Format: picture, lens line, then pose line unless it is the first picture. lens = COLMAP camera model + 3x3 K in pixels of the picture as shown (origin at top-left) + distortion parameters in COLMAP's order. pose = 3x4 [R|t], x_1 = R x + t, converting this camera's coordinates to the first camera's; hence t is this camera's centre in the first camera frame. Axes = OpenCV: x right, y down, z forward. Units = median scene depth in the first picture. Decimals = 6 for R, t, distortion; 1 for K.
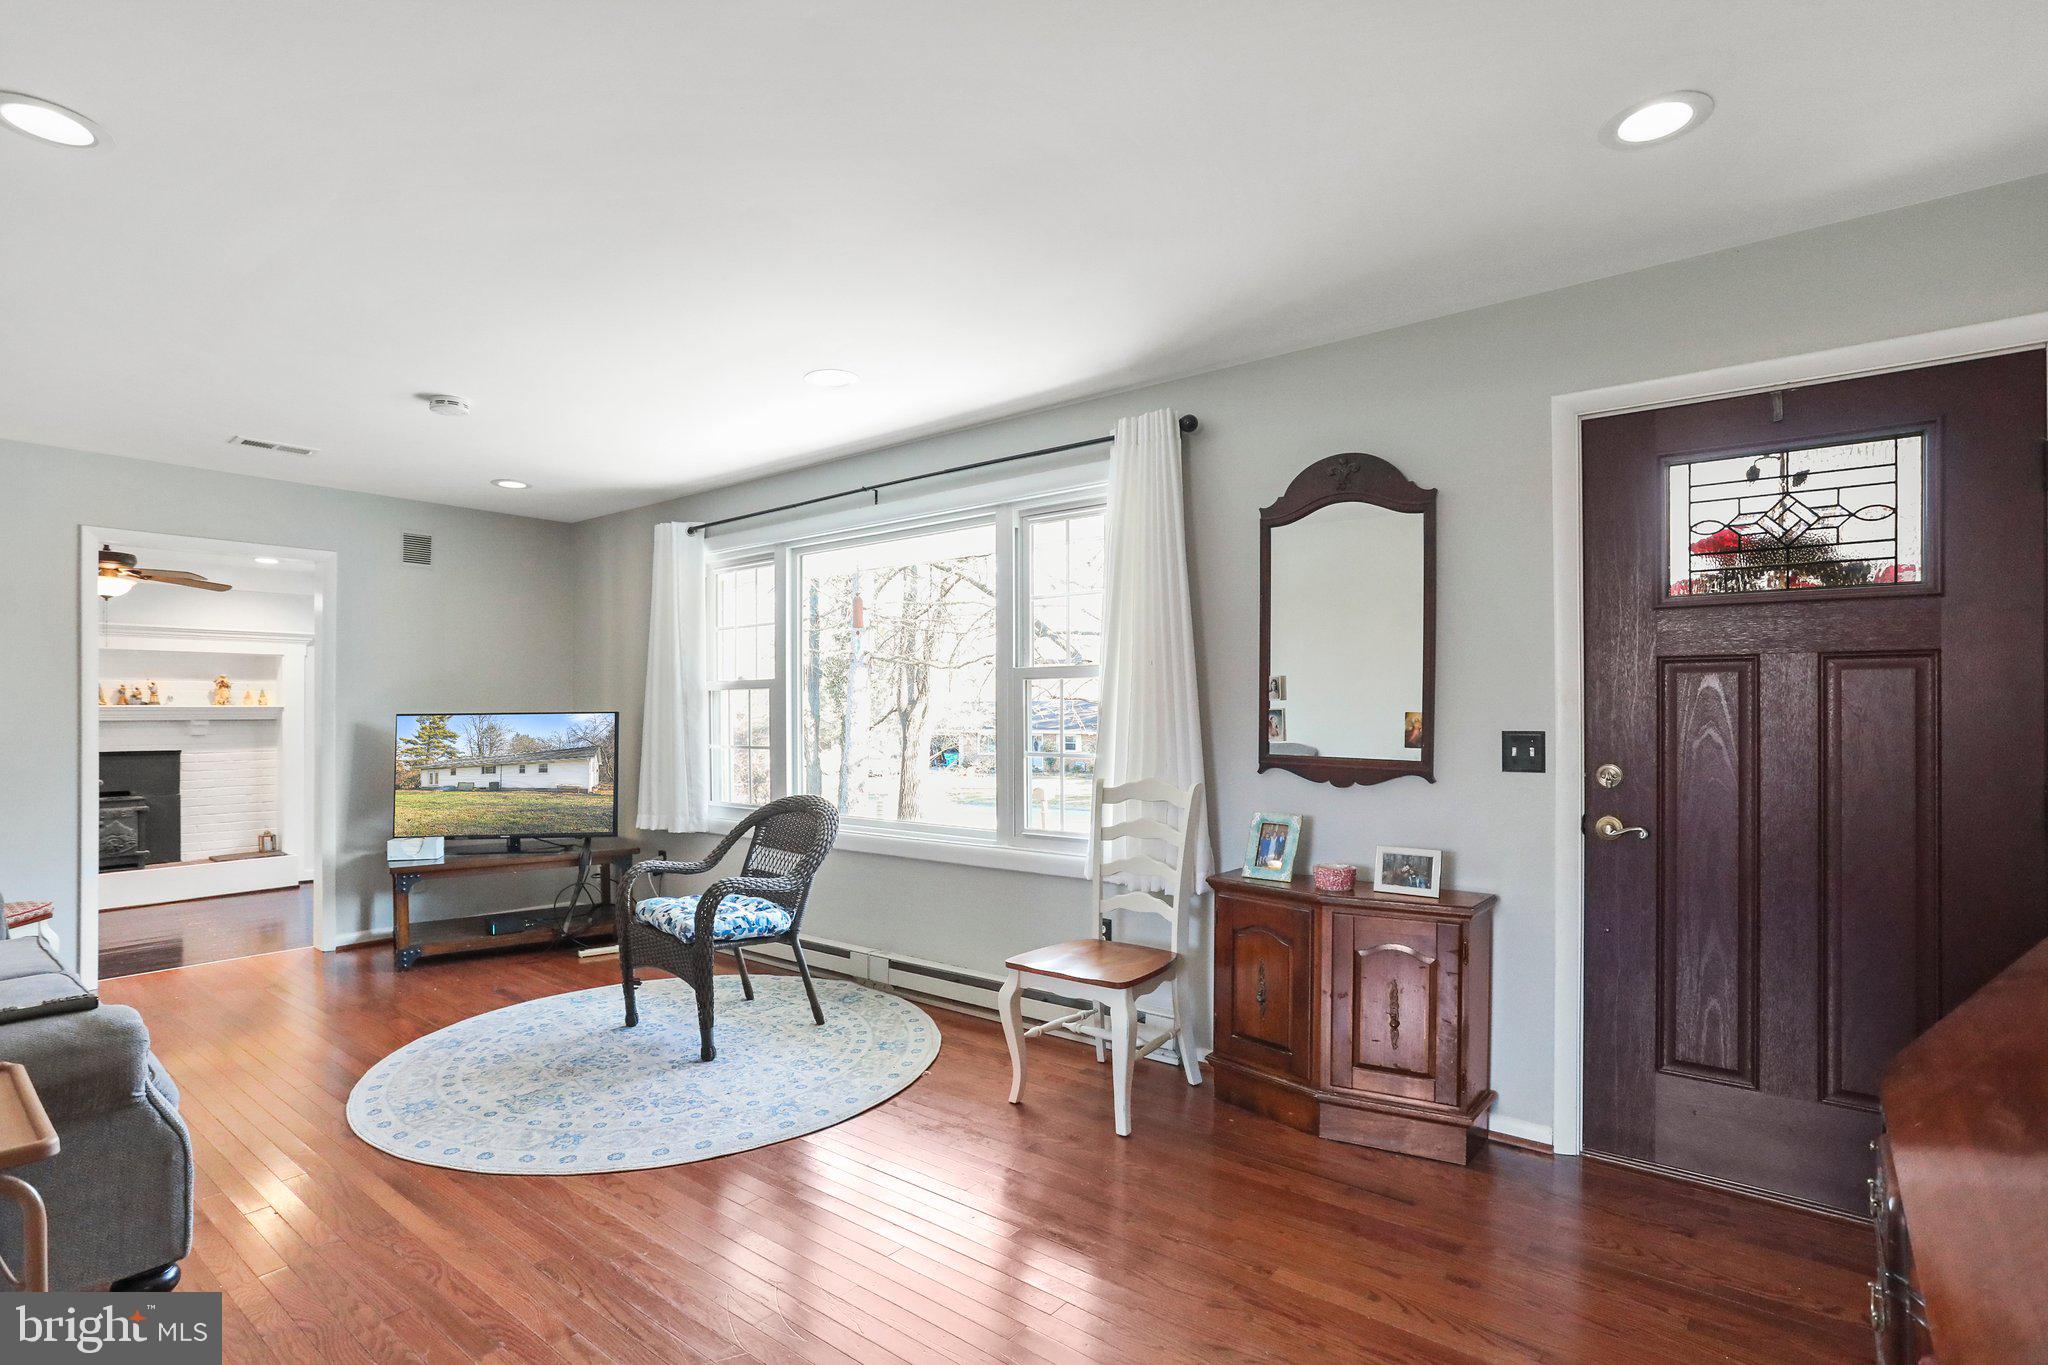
lens RADIAL K [[995.1, 0, 1023.9], [0, 995.1, 704.2], [0, 0, 1]] dist [-0.051520, 0.025066]
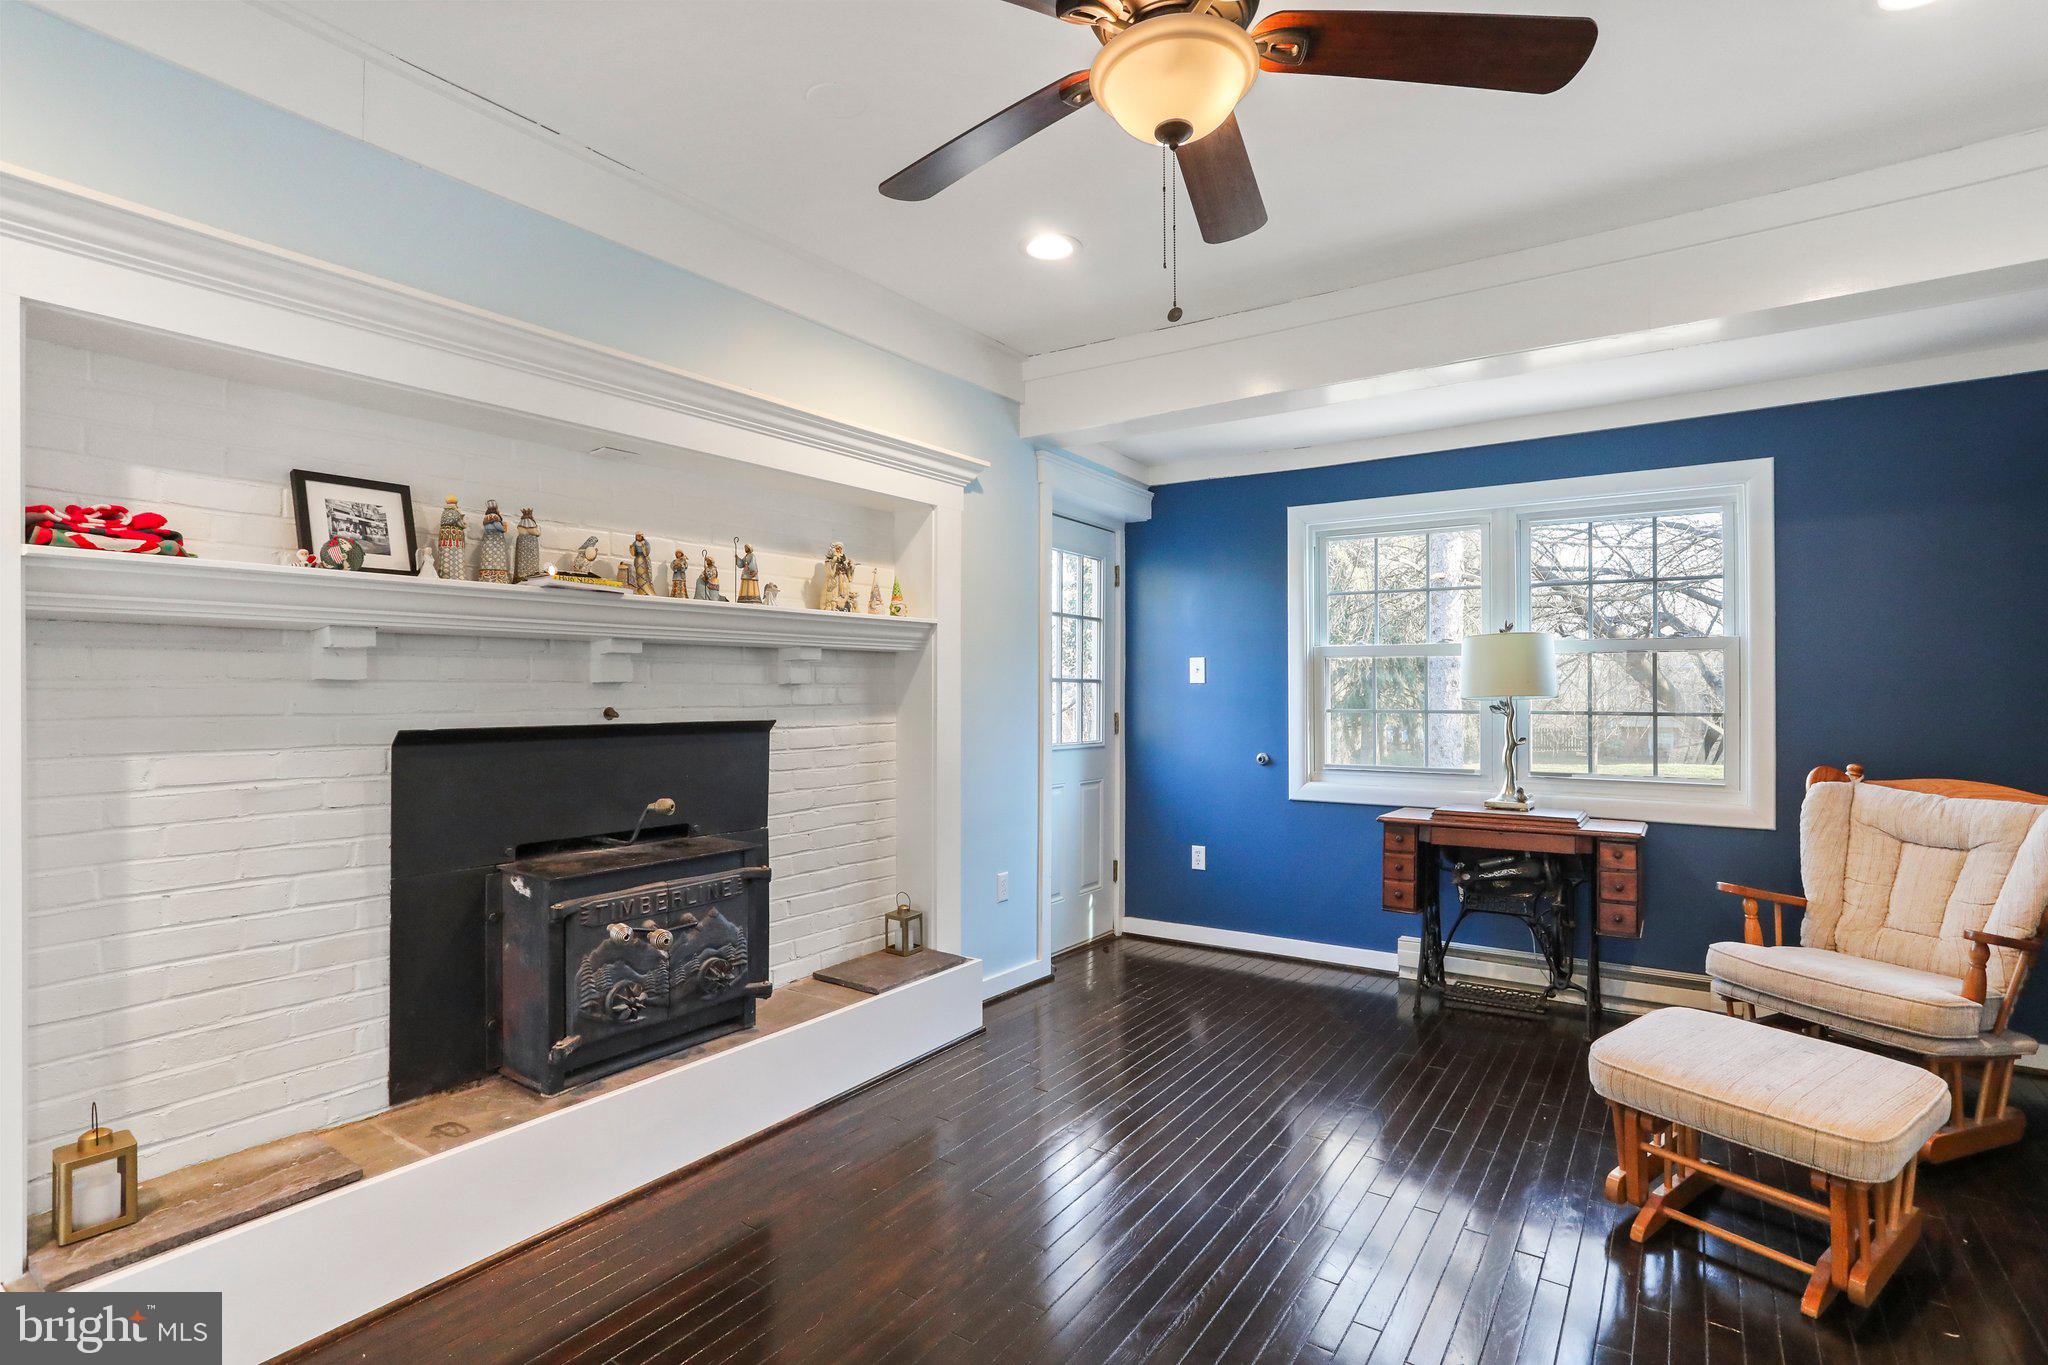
lens RADIAL K [[995.1, 0, 1030.7], [0, 995.1, 684.7], [0, 0, 1]] dist [-0.051520, 0.025066]
pose [[0.997860, 0.002413, 0.065343, -0.769640], [-0.002495, 0.999996, 0.001167, 0.031140], [-0.065339, -0.001328, 0.997862, 0.561897]]
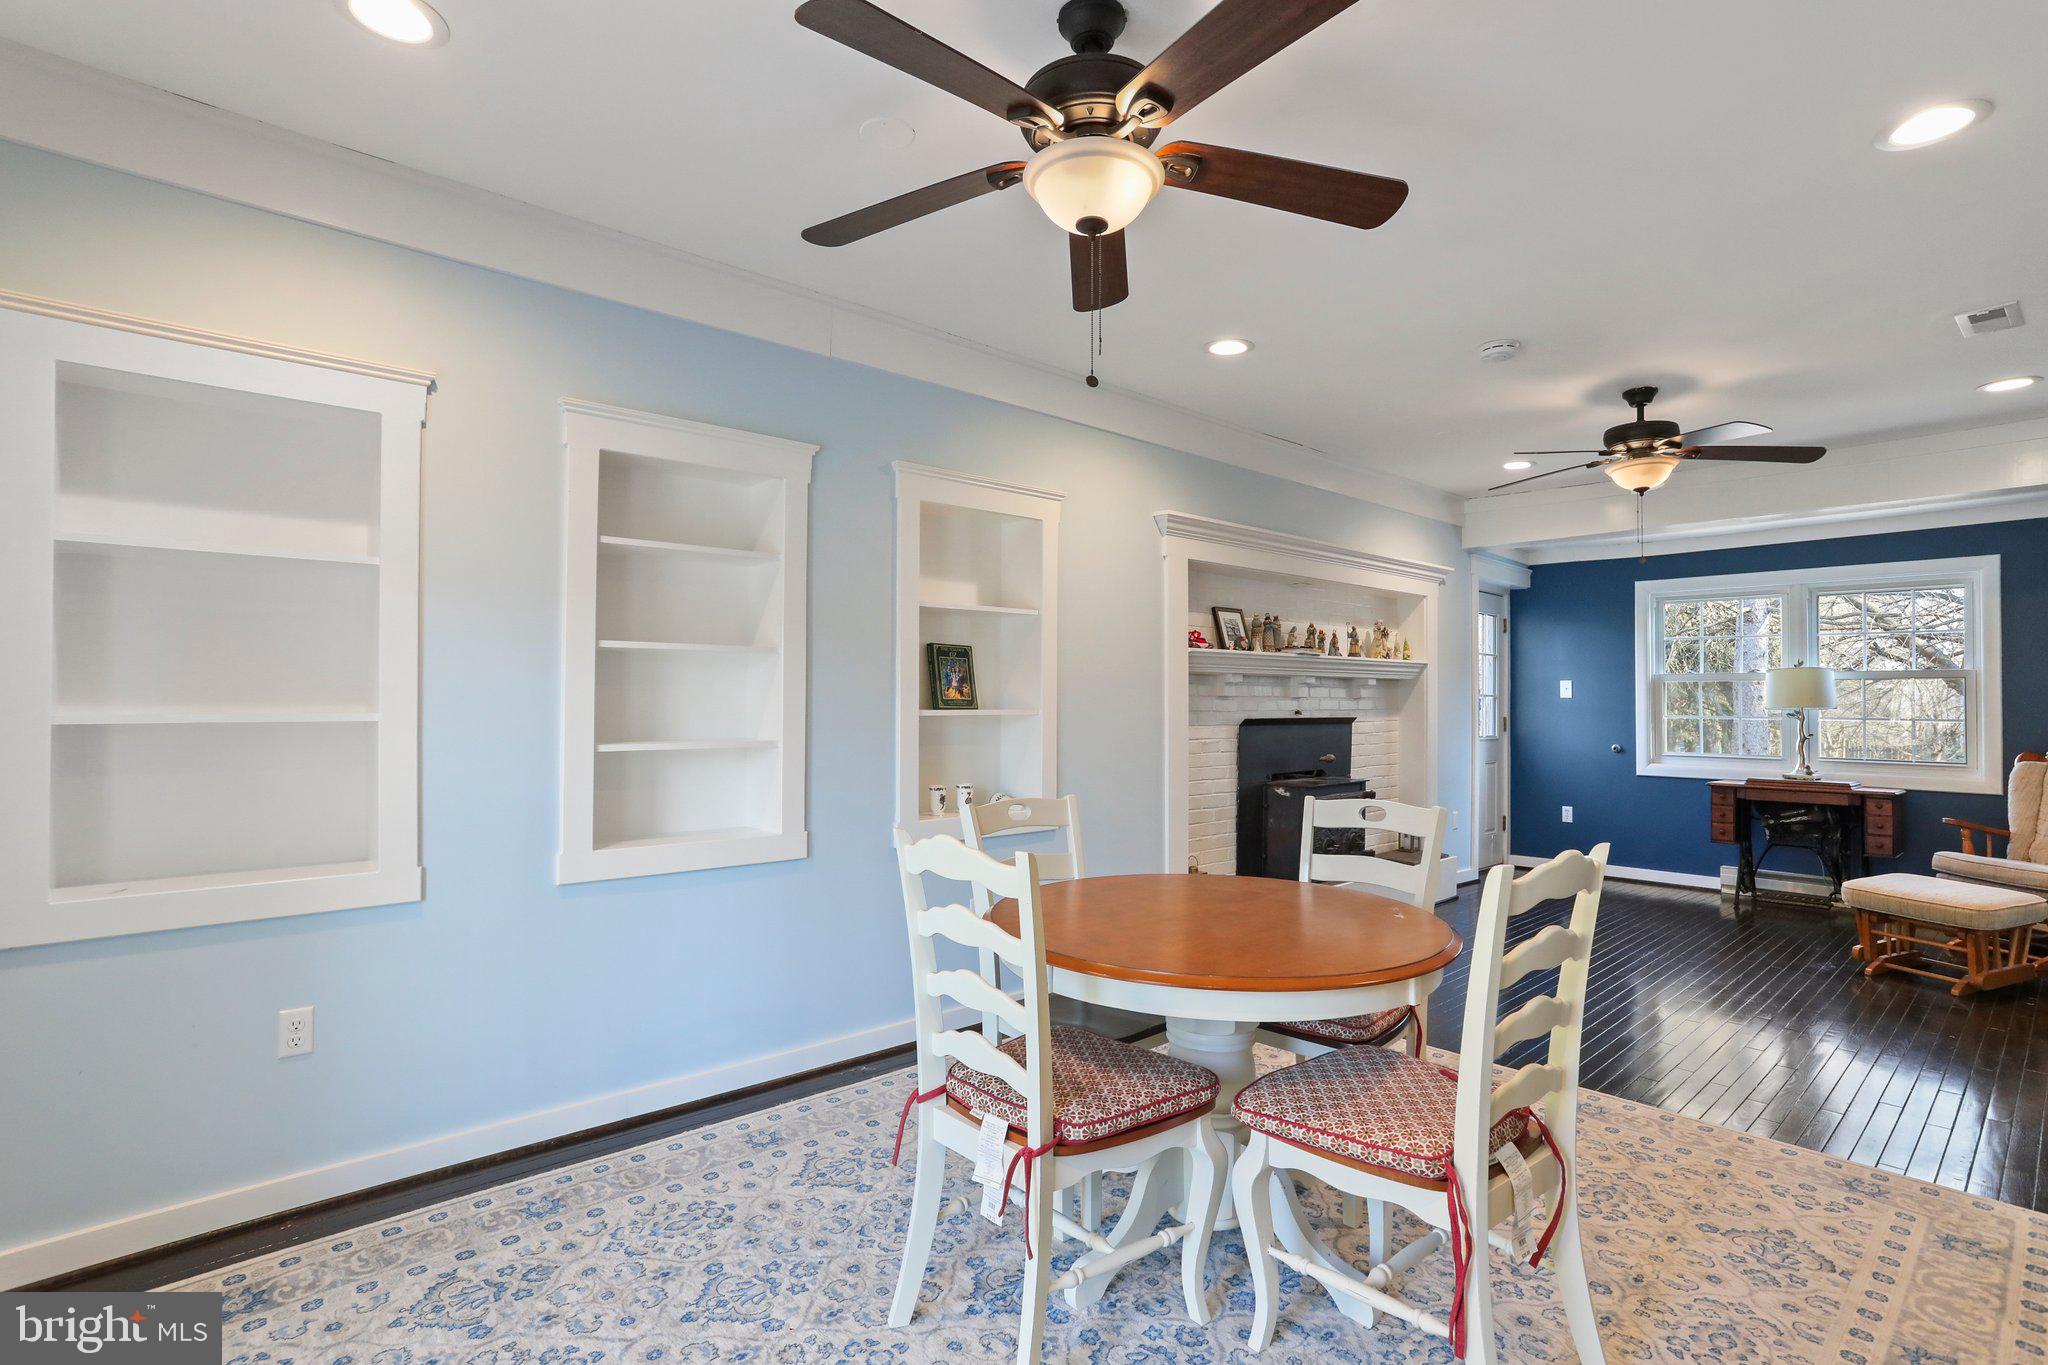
lens RADIAL K [[995.1, 0, 1017.4], [0, 995.1, 681.1], [0, 0, 1]] dist [-0.051520, 0.025066]
pose [[0.984561, 0.004993, -0.174971, -0.971948], [-0.007190, 0.999903, -0.011923, 0.029536], [0.174894, 0.012997, 0.984501, 0.177110]]
